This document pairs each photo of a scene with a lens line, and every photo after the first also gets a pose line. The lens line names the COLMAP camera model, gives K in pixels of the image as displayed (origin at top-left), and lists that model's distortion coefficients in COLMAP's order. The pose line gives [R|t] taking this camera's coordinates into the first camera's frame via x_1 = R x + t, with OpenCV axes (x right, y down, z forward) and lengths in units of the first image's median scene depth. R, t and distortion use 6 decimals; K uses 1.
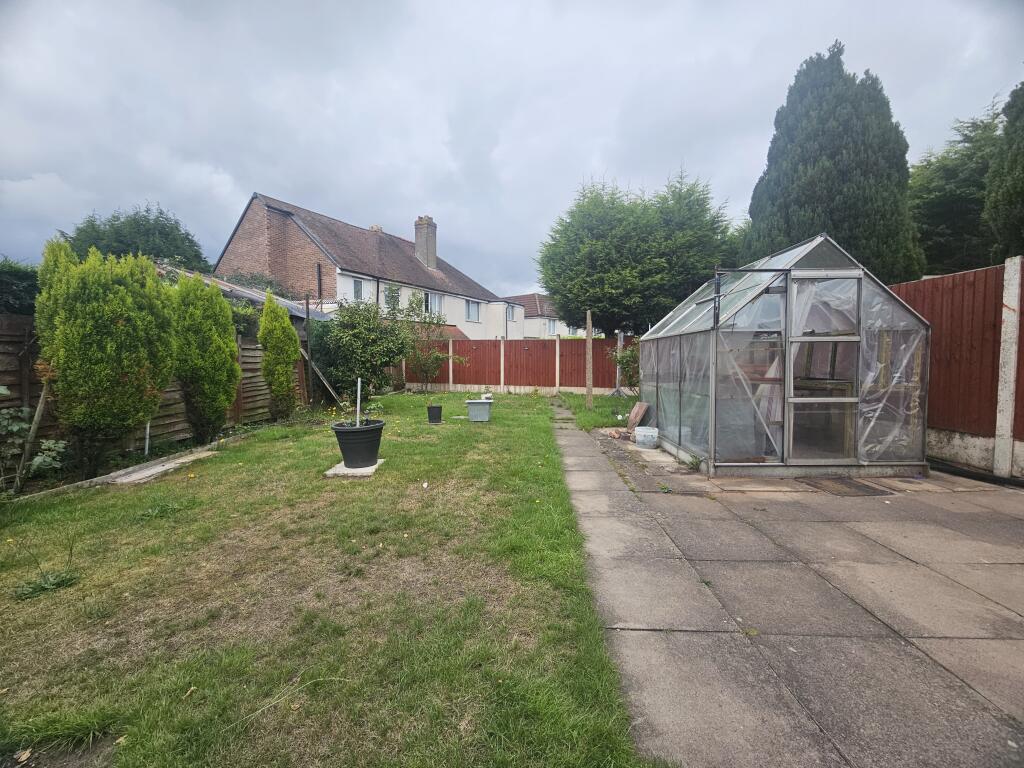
lens RADIAL K [[420.1, 0, 513.1], [0, 420.1, 377.7], [0, 0, 1]] dist [0.002042, 0.000118]
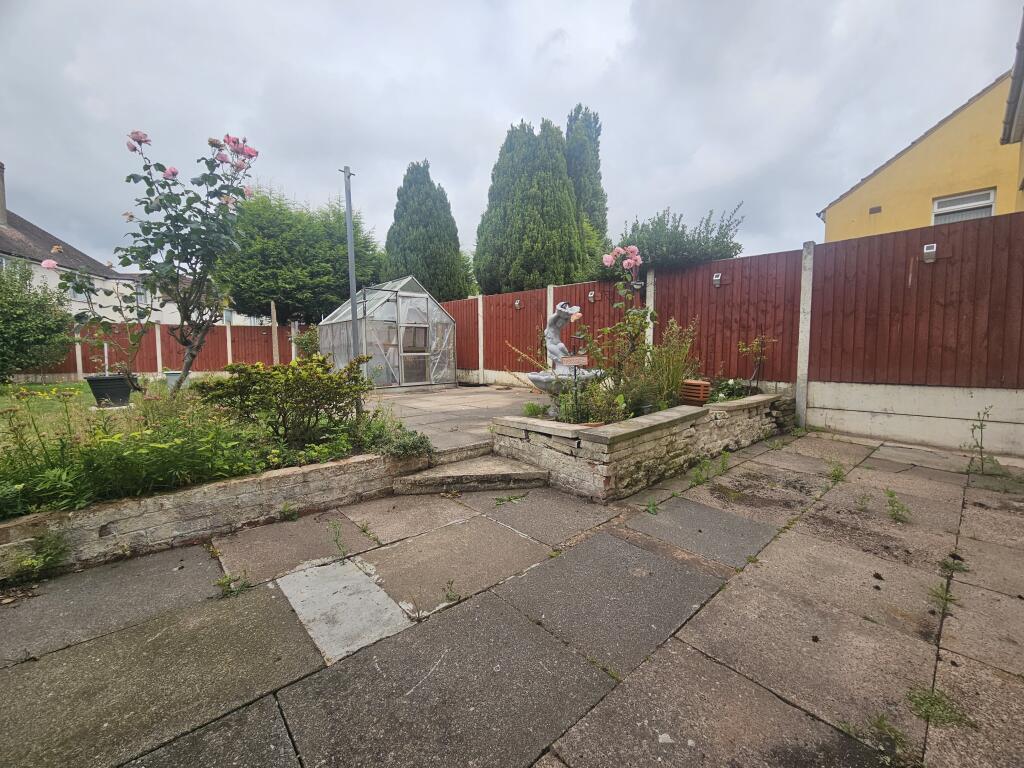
lens RADIAL K [[420.1, 0, 511.1], [0, 420.1, 379.2], [0, 0, 1]] dist [0.002042, 0.000118]
pose [[0.729053, -0.048951, 0.682705, -0.216614], [0.038366, 0.998794, 0.030645, 0.078792], [-0.683382, 0.003851, 0.730051, -0.522281]]
